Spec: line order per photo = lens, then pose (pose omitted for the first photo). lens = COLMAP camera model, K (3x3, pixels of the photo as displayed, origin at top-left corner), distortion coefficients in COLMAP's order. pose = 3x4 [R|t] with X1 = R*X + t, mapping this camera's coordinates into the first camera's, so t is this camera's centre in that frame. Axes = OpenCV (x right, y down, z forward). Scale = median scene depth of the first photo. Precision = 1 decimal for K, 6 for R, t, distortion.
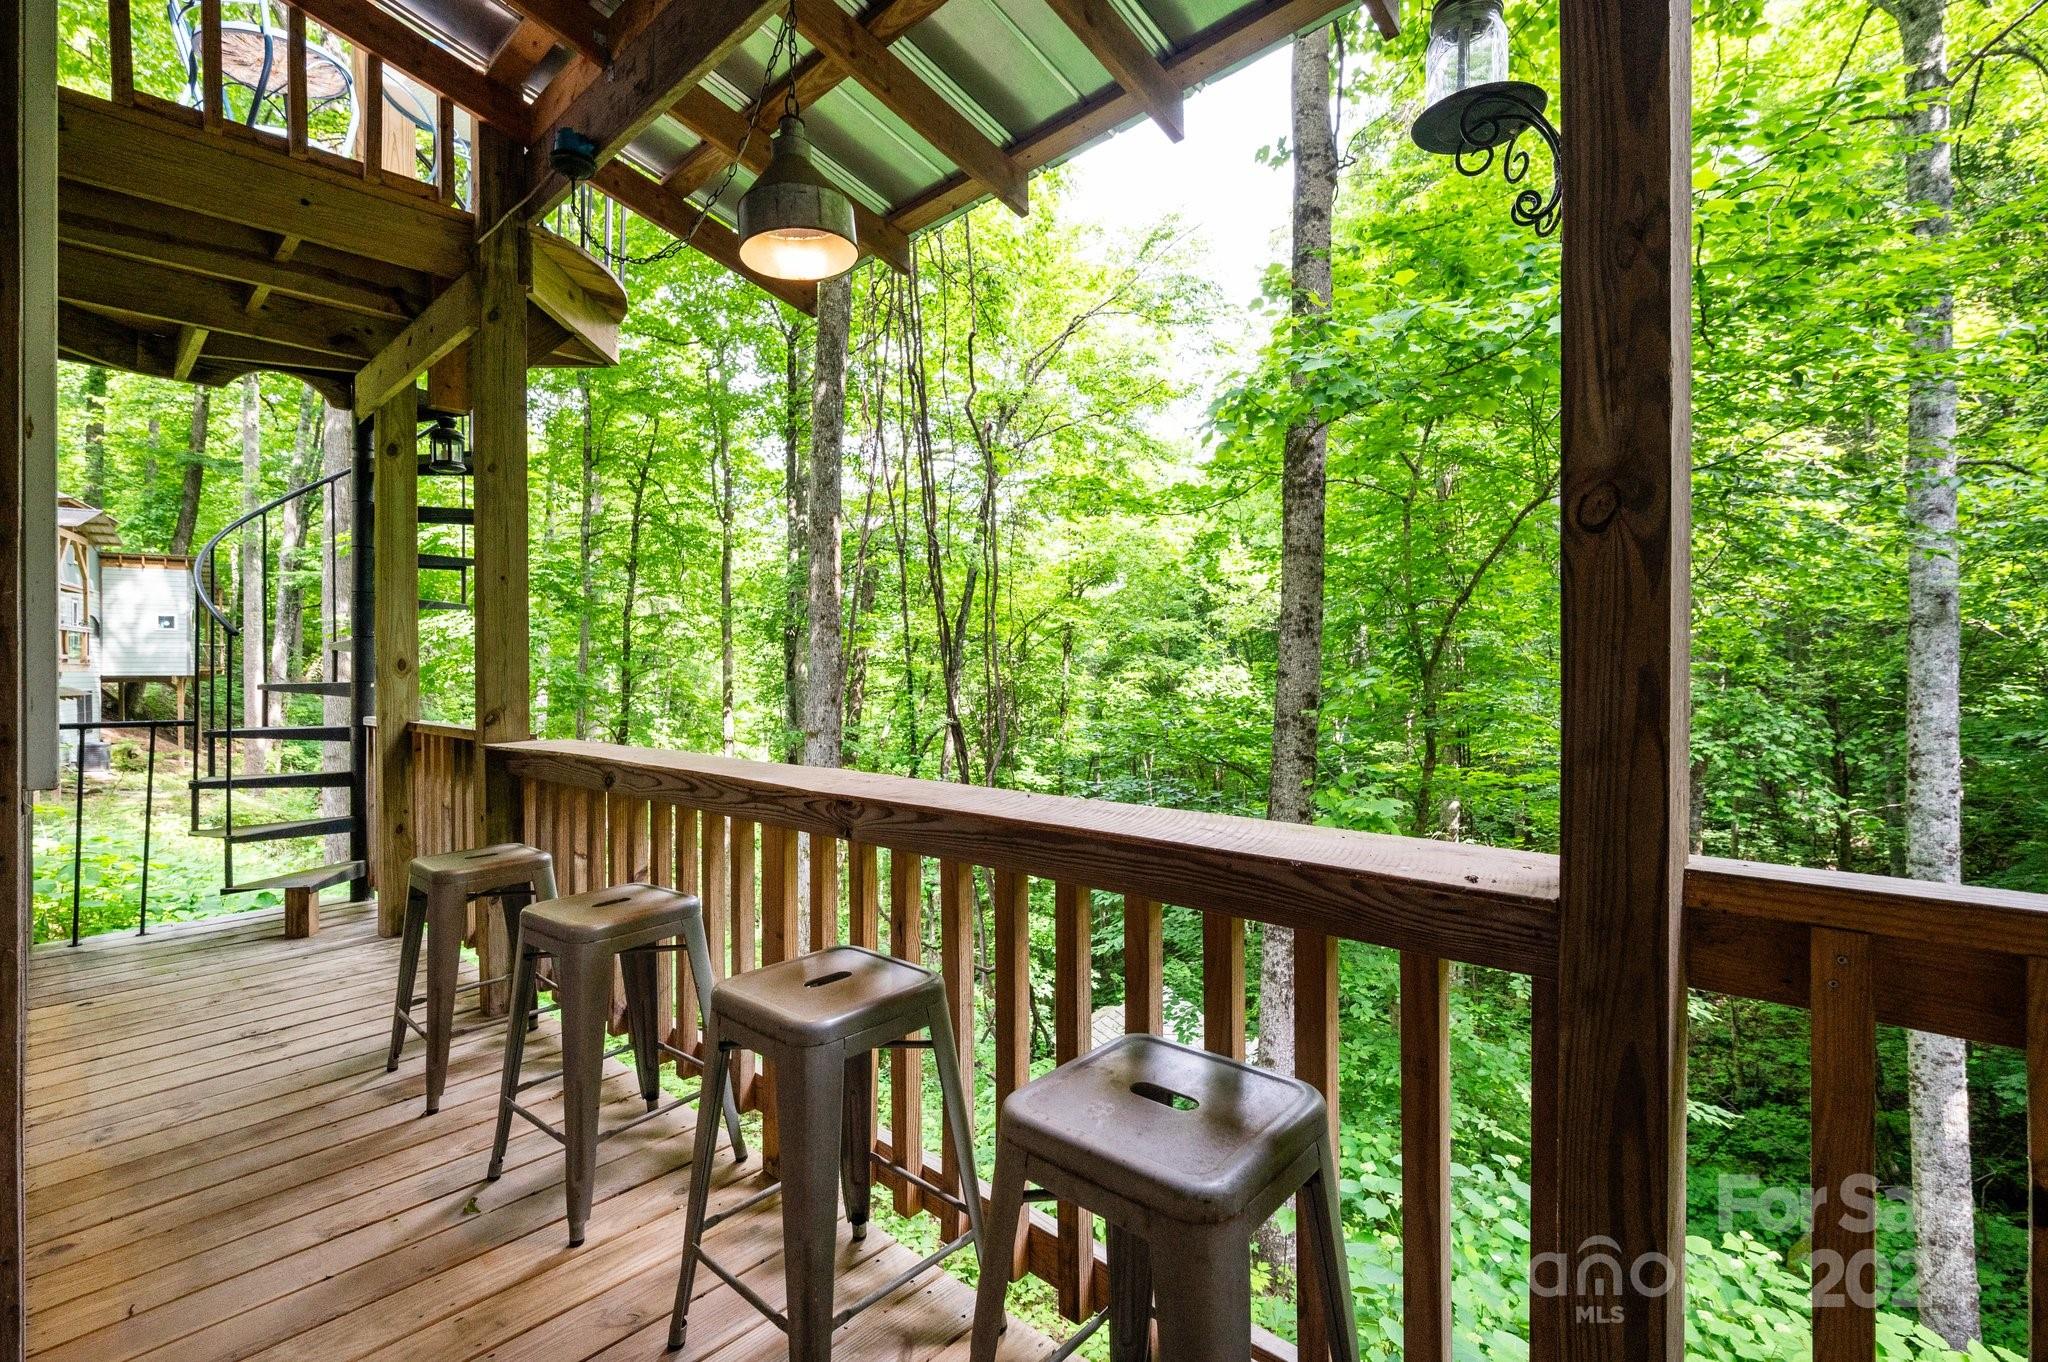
lens RADIAL K [[914.0, 0, 984.6], [0, 914.0, 671.9], [0, 0, 1]] dist [0.001905, -0.000273]
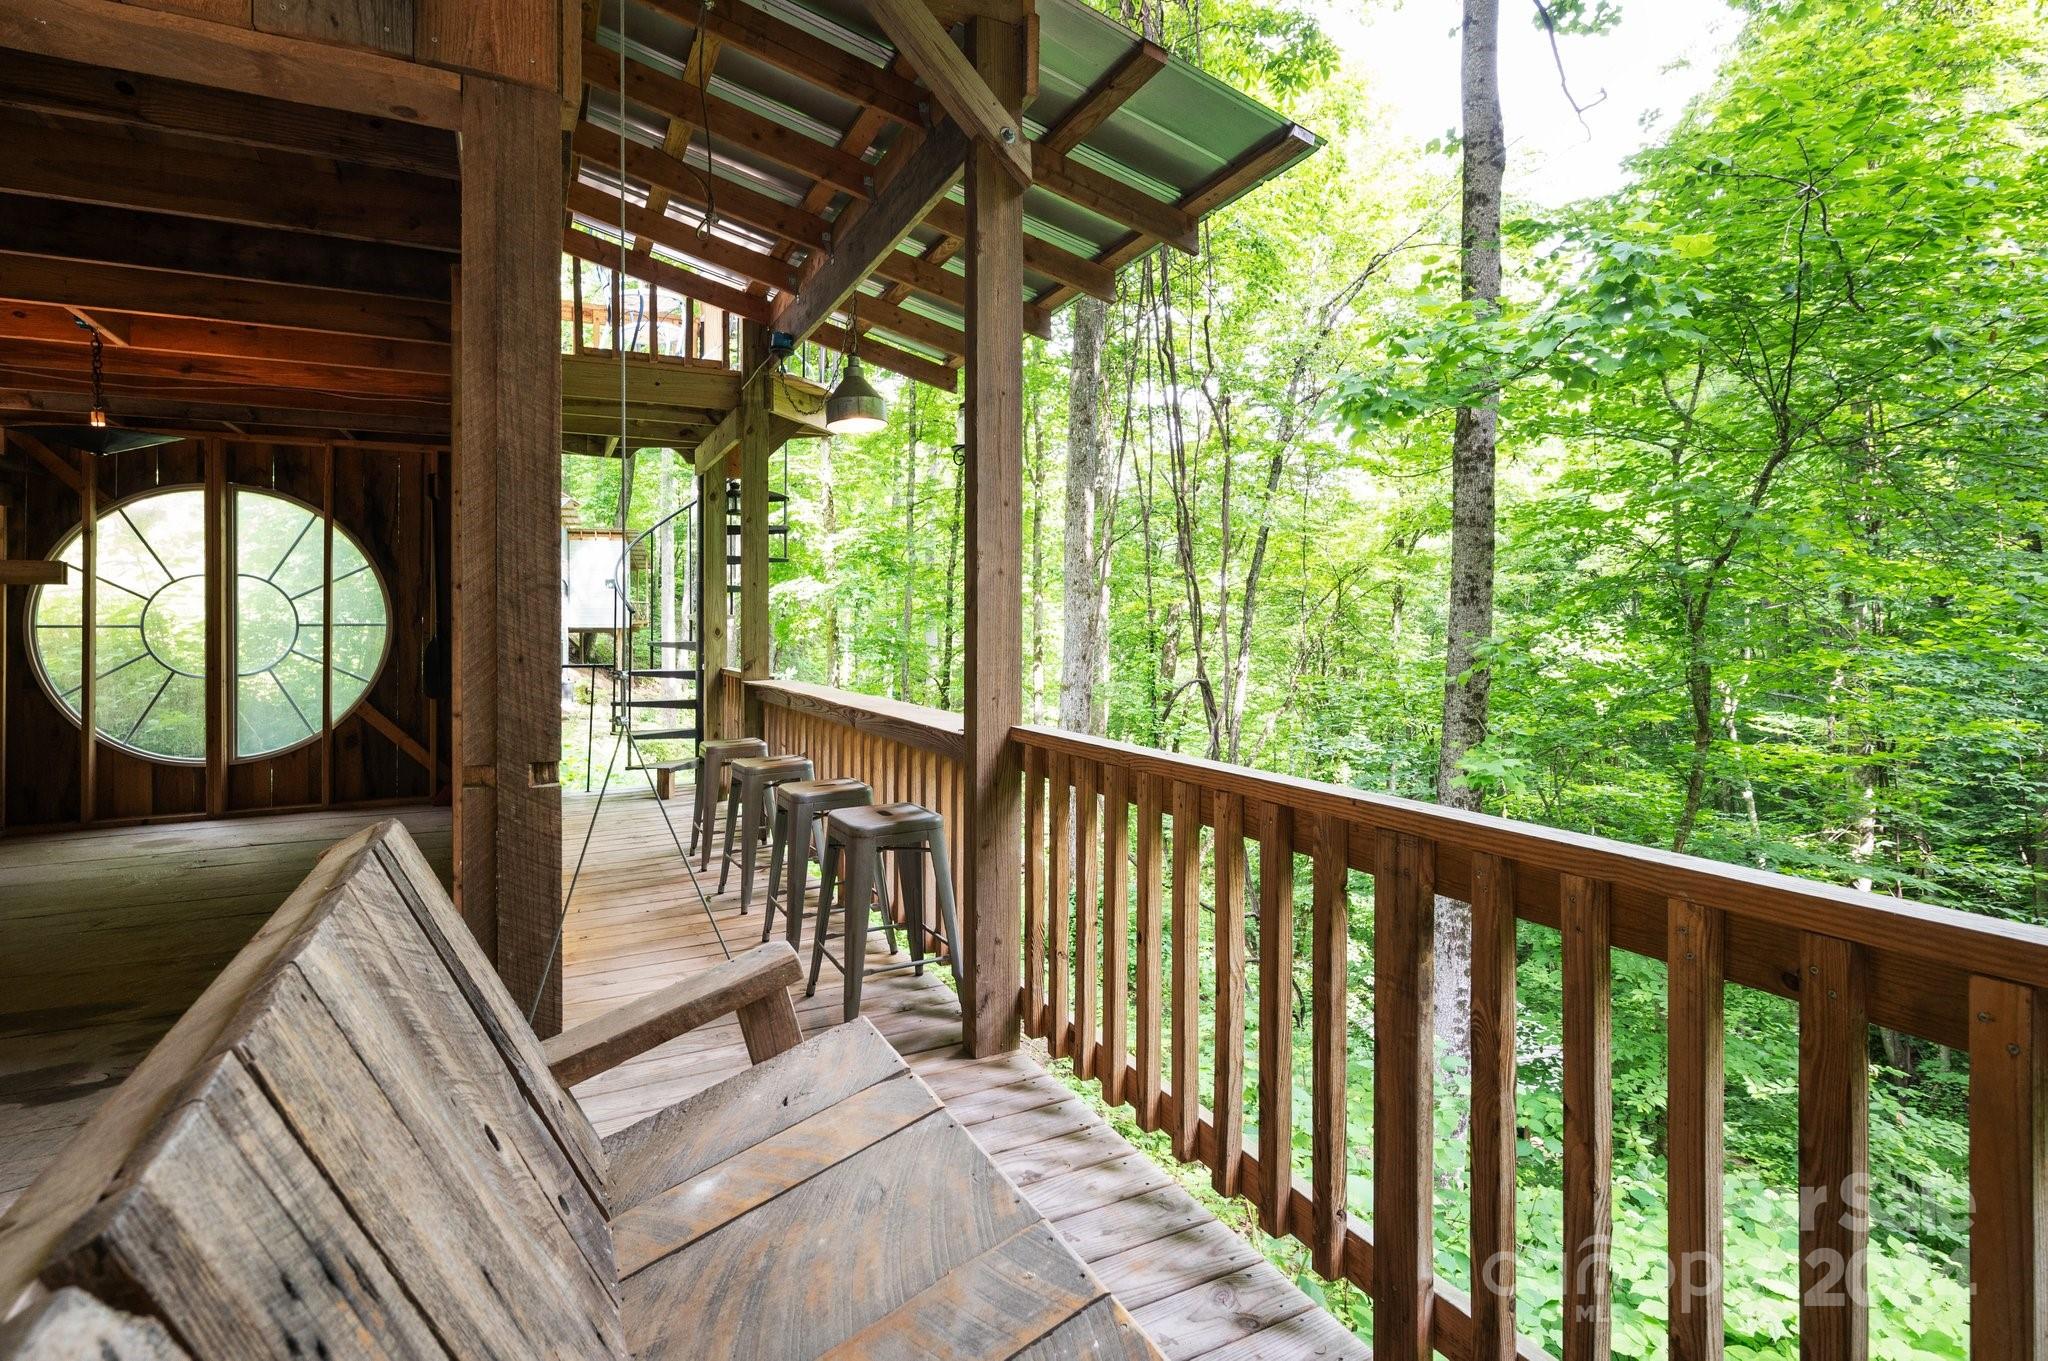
lens RADIAL K [[978.8, 0, 982.0], [0, 978.8, 624.3], [0, 0, 1]] dist [-0.001371, -0.000282]
pose [[0.933129, 0.004335, -0.359516, 0.233267], [-0.004708, 0.999989, -0.000162, -0.013142], [0.359511, 0.001844, 0.933139, -0.243614]]
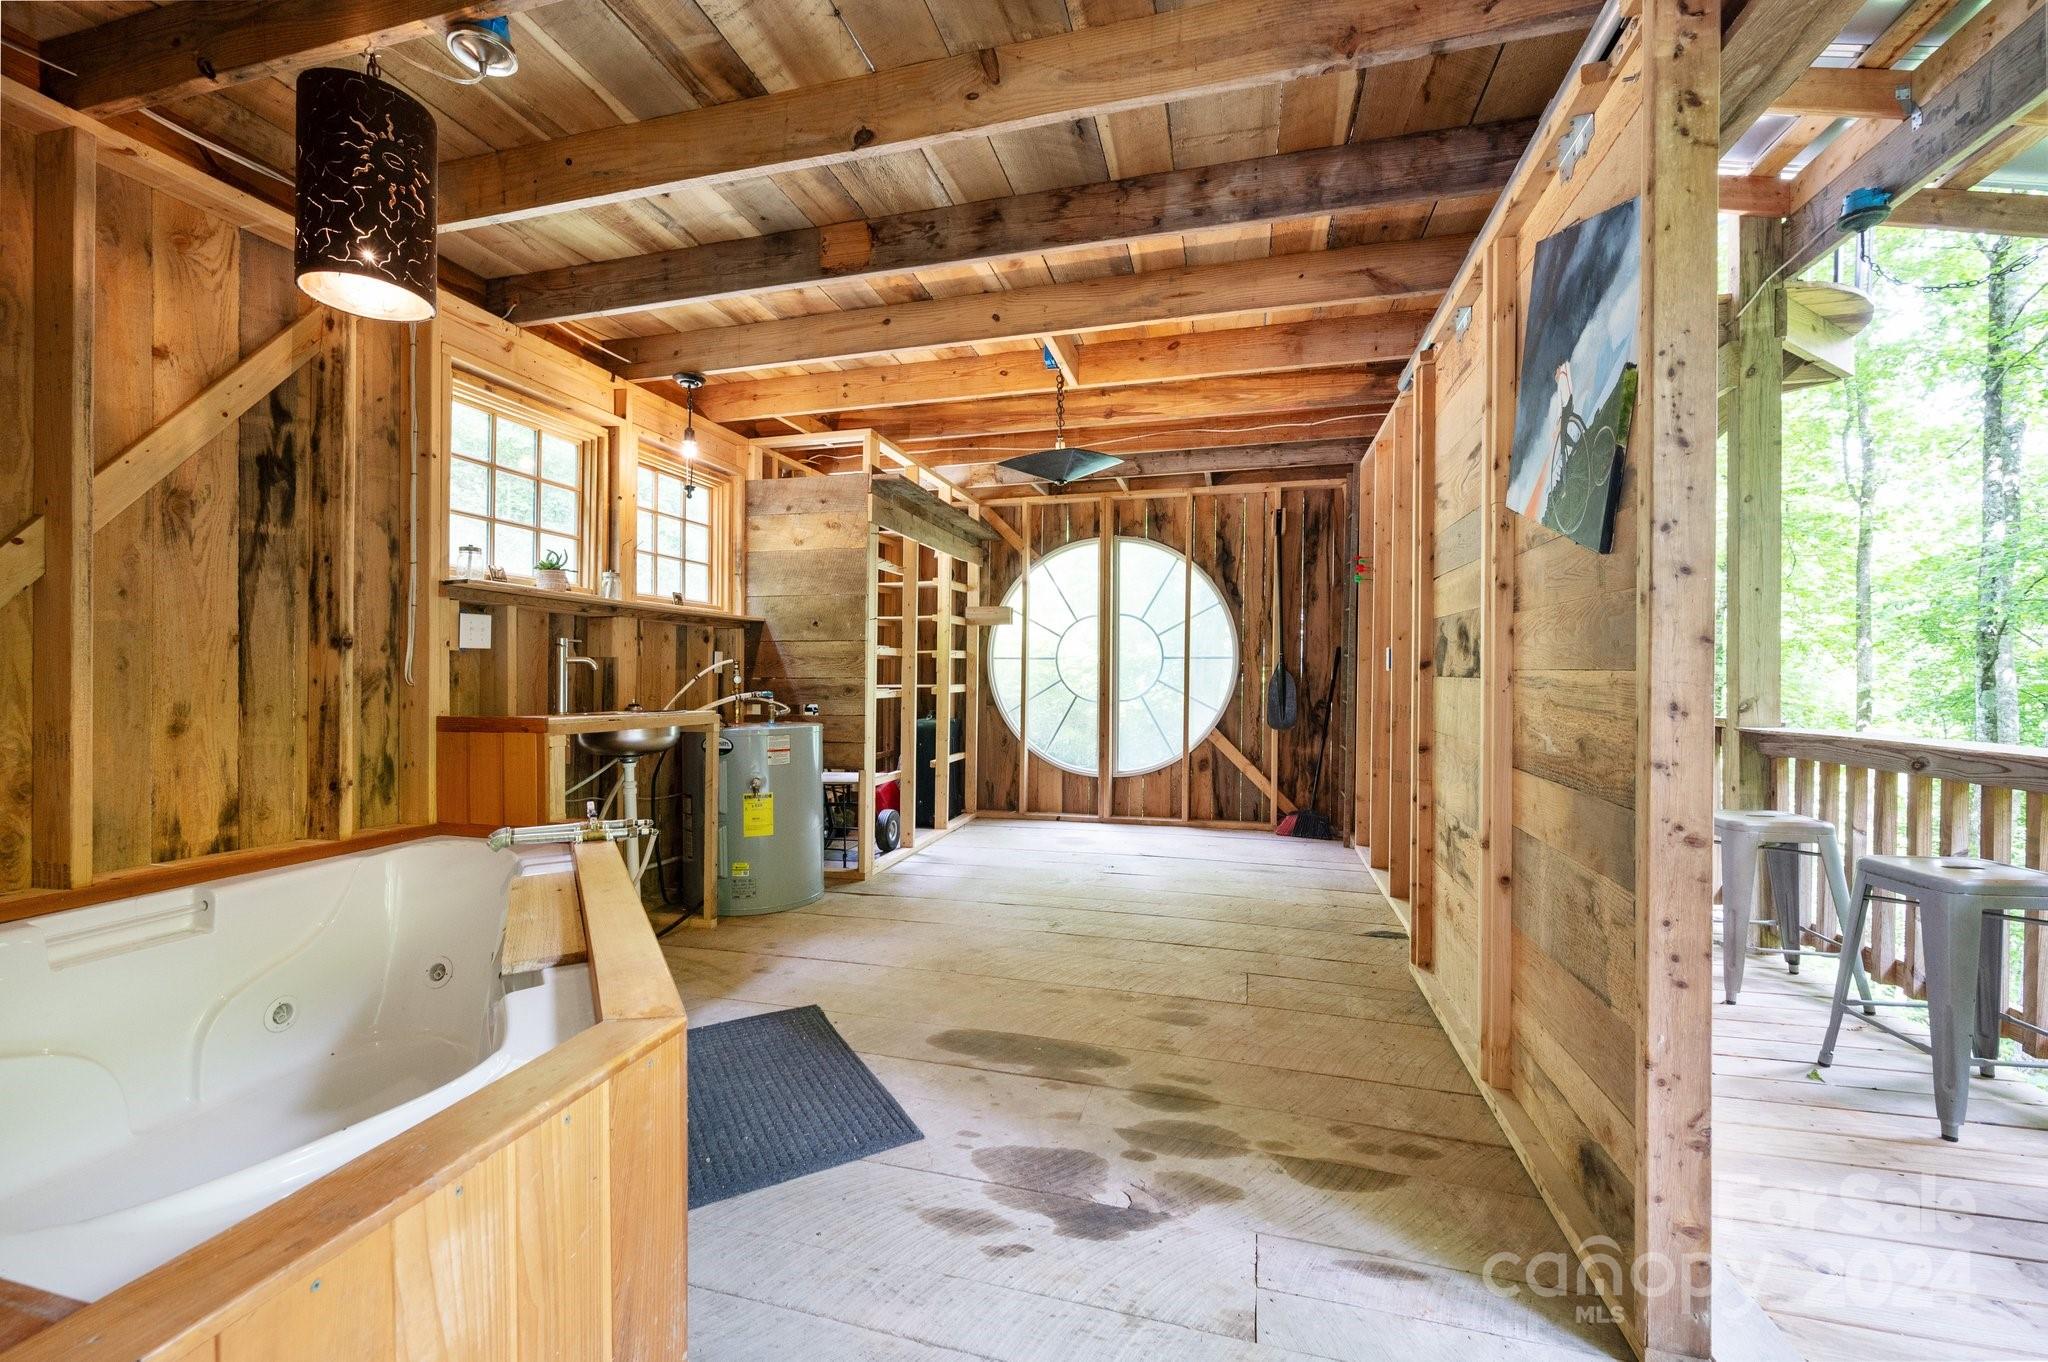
lens RADIAL K [[805.6, 0, 1023.1], [0, 805.6, 675.8], [0, 0, 1]] dist [-0.000594, -0.001031]
pose [[0.485400, 0.010580, -0.874228, -0.032588], [-0.011476, 0.999918, 0.005729, 0.006319], [0.874217, 0.007252, 0.485481, -0.155361]]
